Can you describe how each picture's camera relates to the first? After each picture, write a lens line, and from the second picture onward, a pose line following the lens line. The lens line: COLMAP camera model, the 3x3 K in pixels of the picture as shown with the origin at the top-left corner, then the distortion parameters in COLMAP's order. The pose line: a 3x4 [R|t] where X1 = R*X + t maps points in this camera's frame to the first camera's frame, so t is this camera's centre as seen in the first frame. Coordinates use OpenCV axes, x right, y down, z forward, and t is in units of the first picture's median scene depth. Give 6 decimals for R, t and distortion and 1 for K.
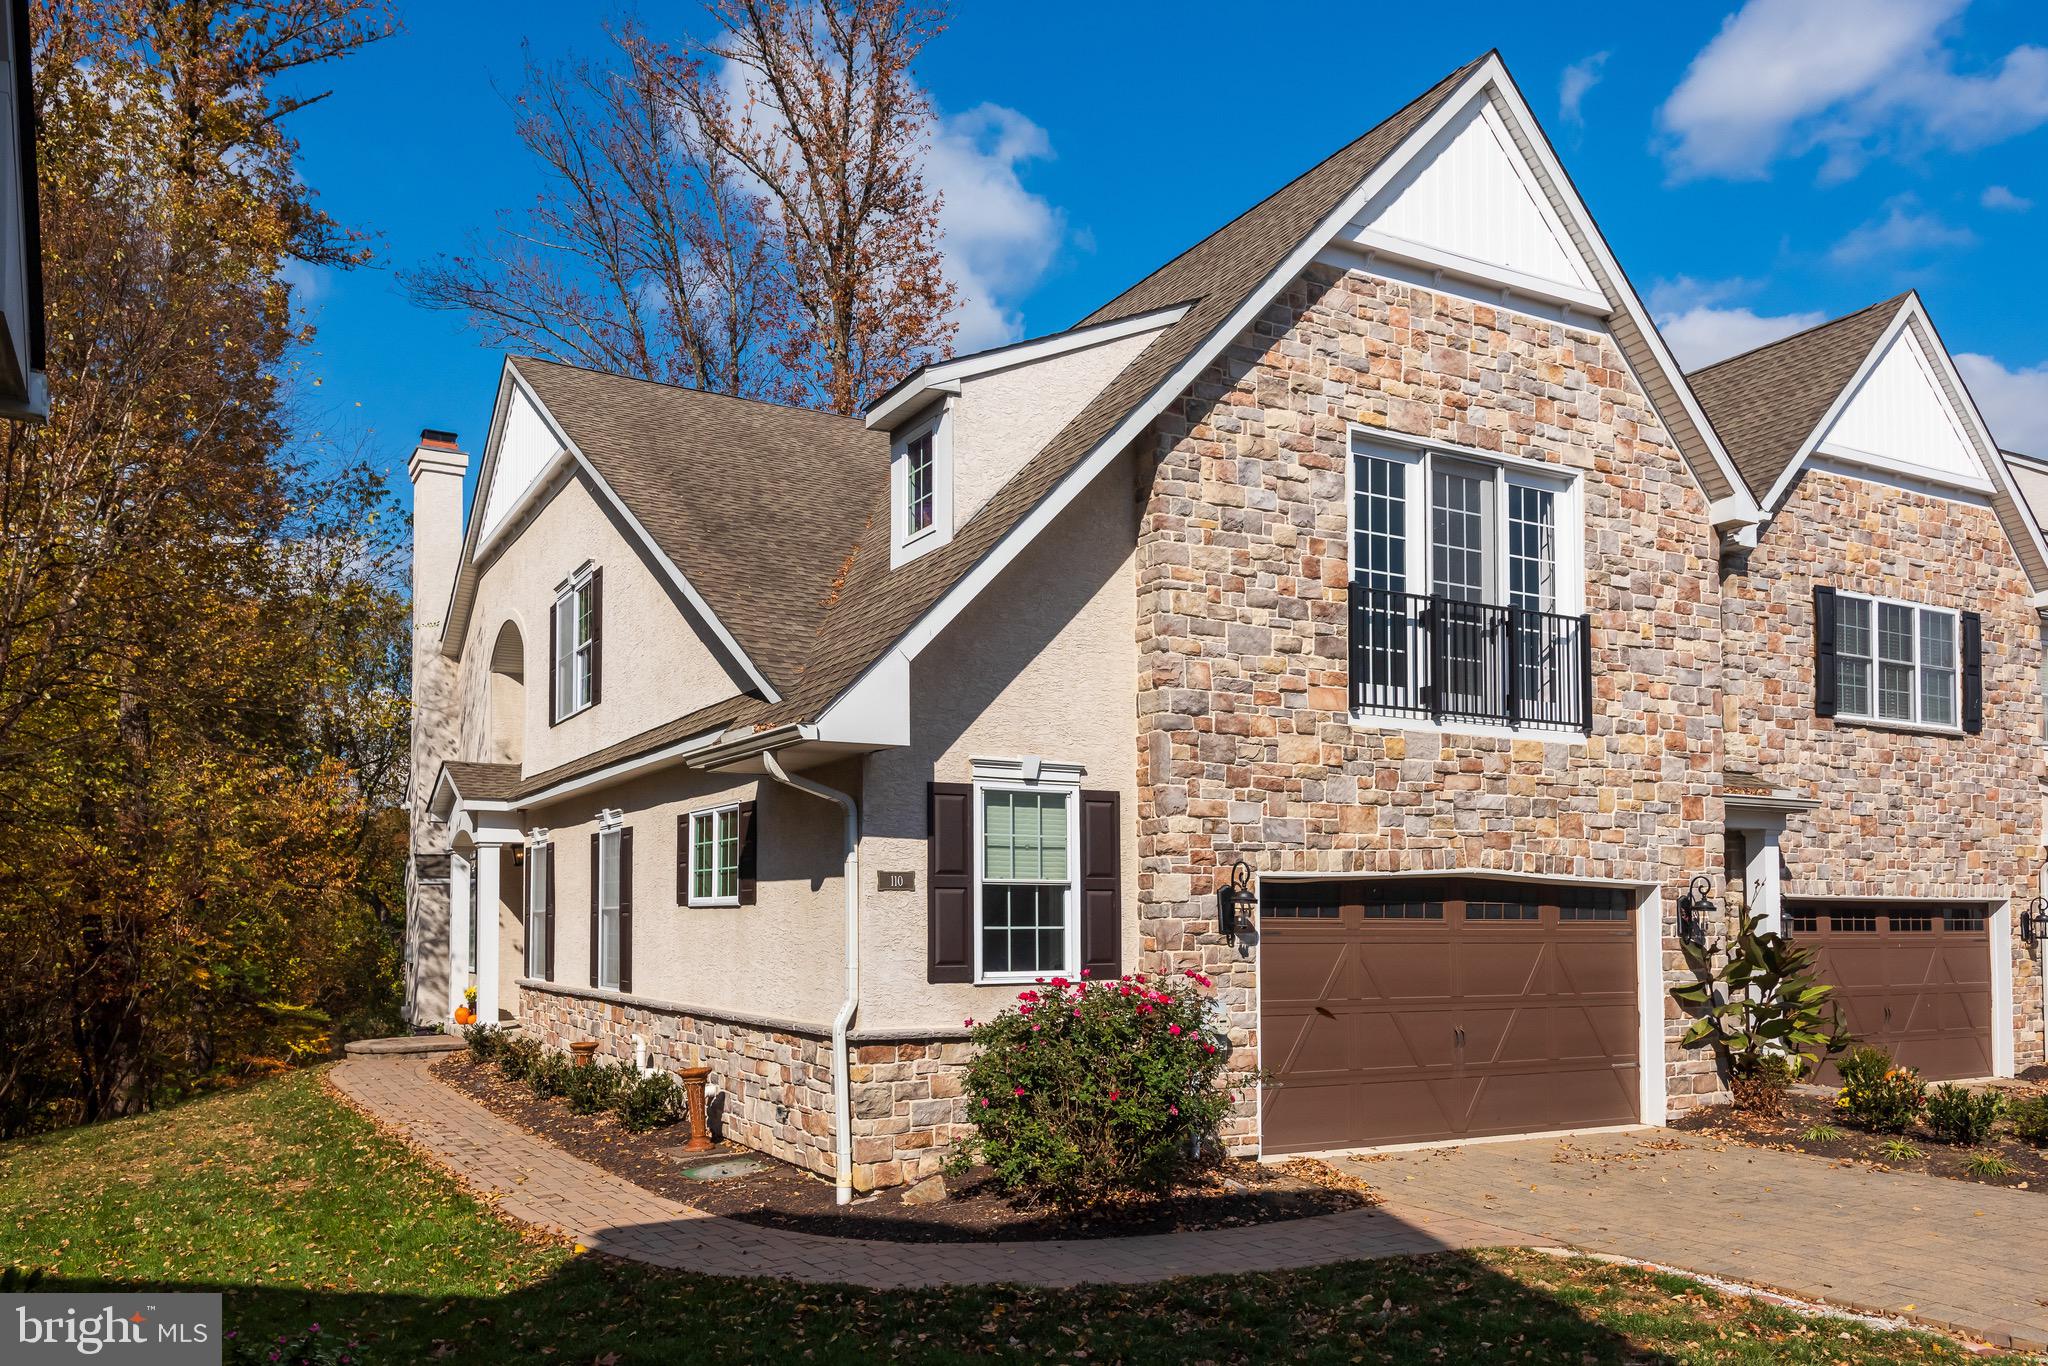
lens RADIAL K [[1487.6, 0, 1021.5], [0, 1487.6, 691.1], [0, 0, 1]] dist [0.022968, -0.067671]
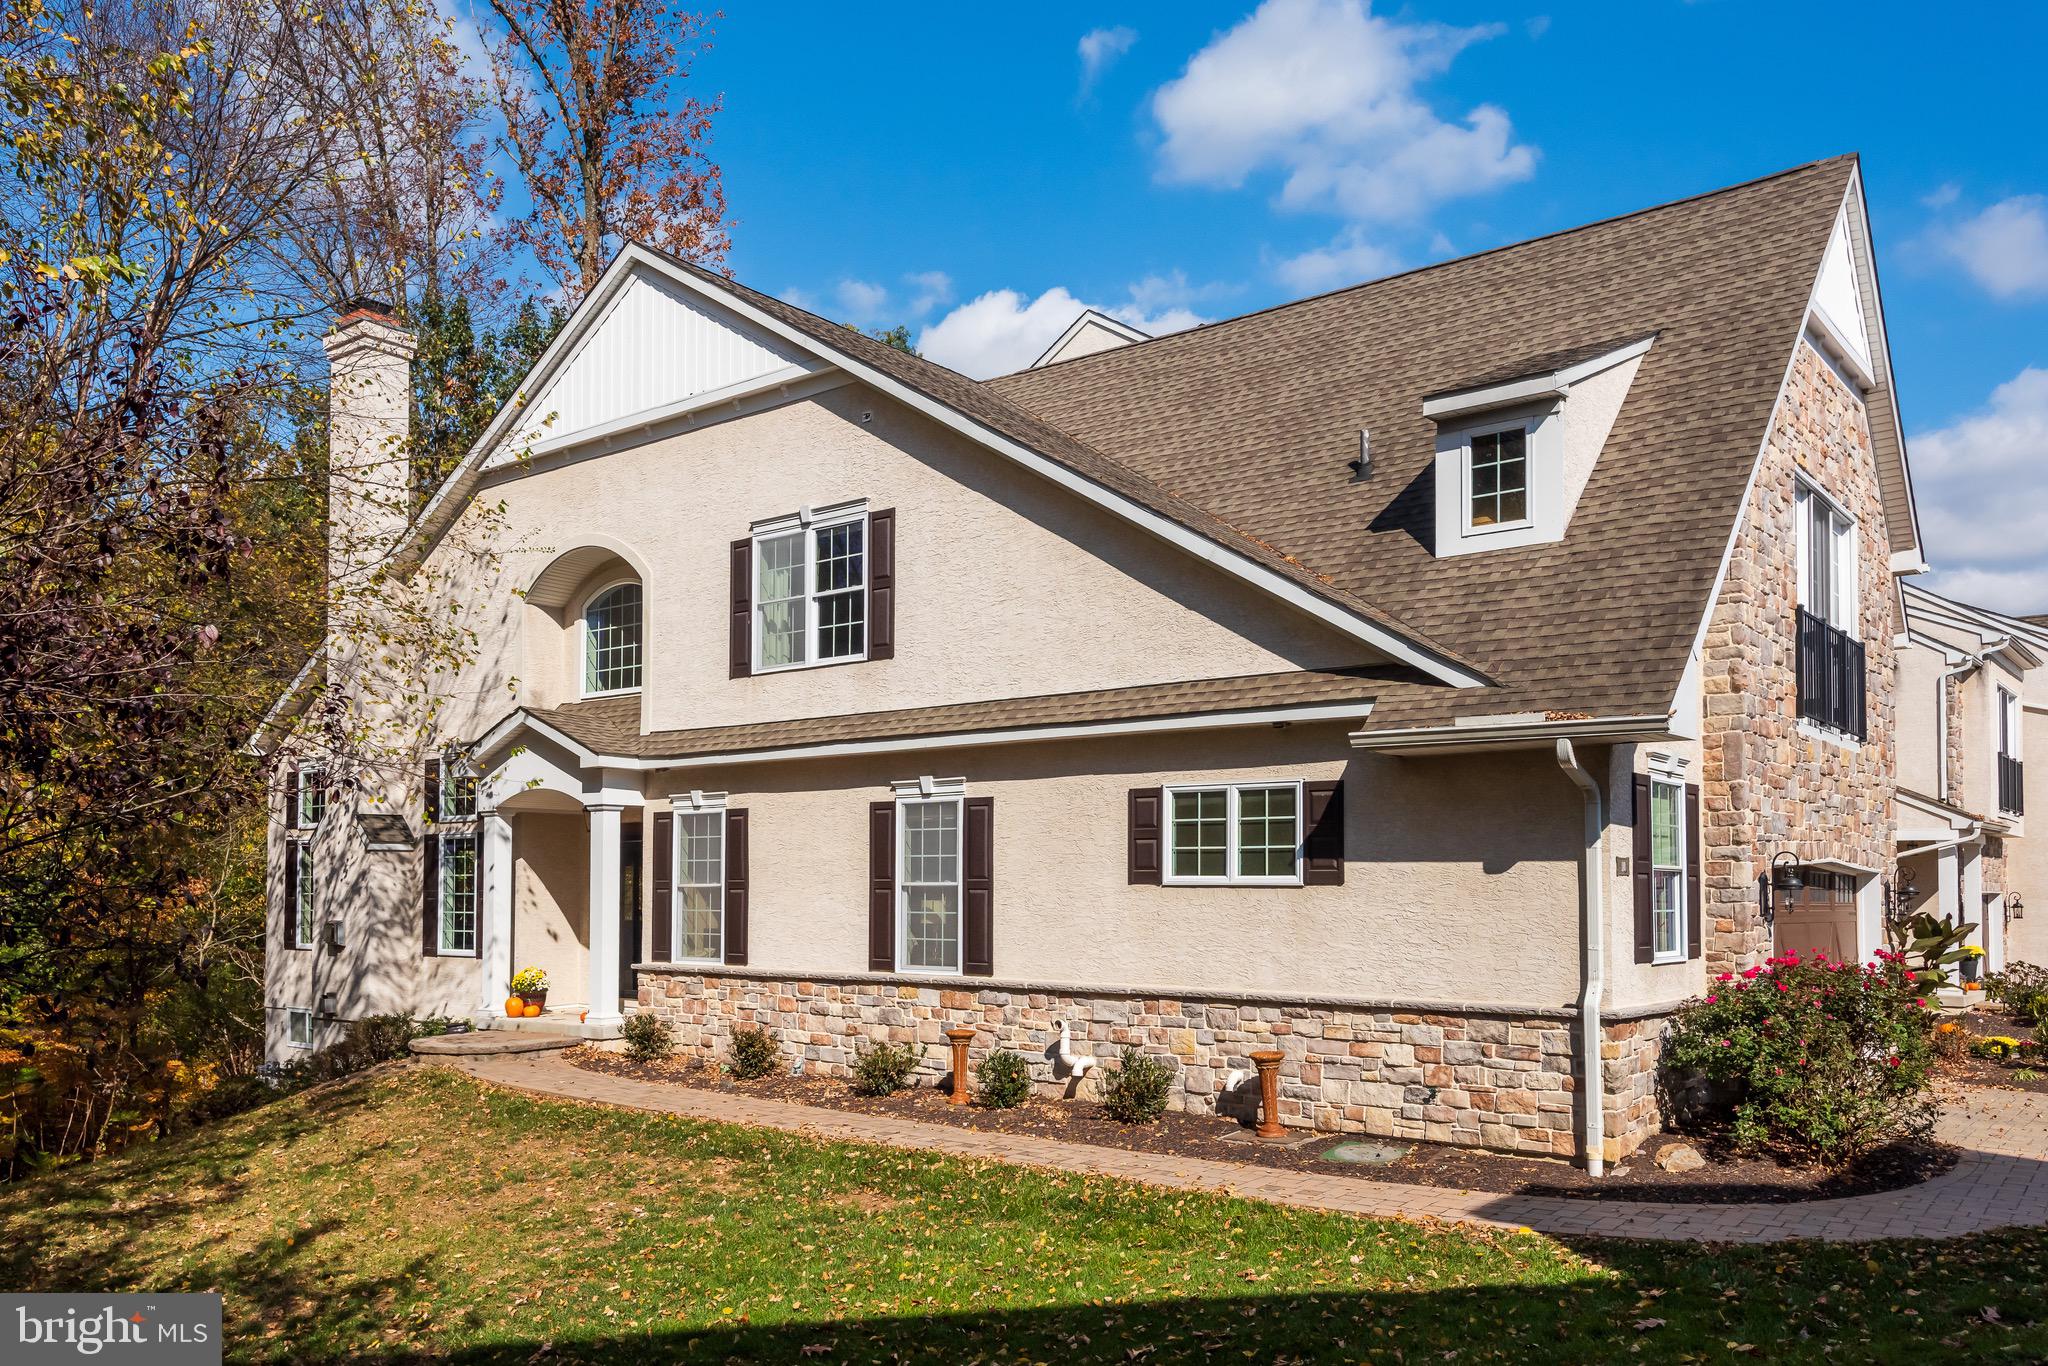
lens RADIAL K [[1575.9, 0, 1023.8], [0, 1575.9, 675.6], [0, 0, 1]] dist [0.107328, -0.147694]
pose [[0.923886, 0.054388, 0.378782, -0.768514], [-0.061269, 0.998102, 0.006127, 0.010018], [-0.377730, -0.028868, 0.925466, 0.101596]]
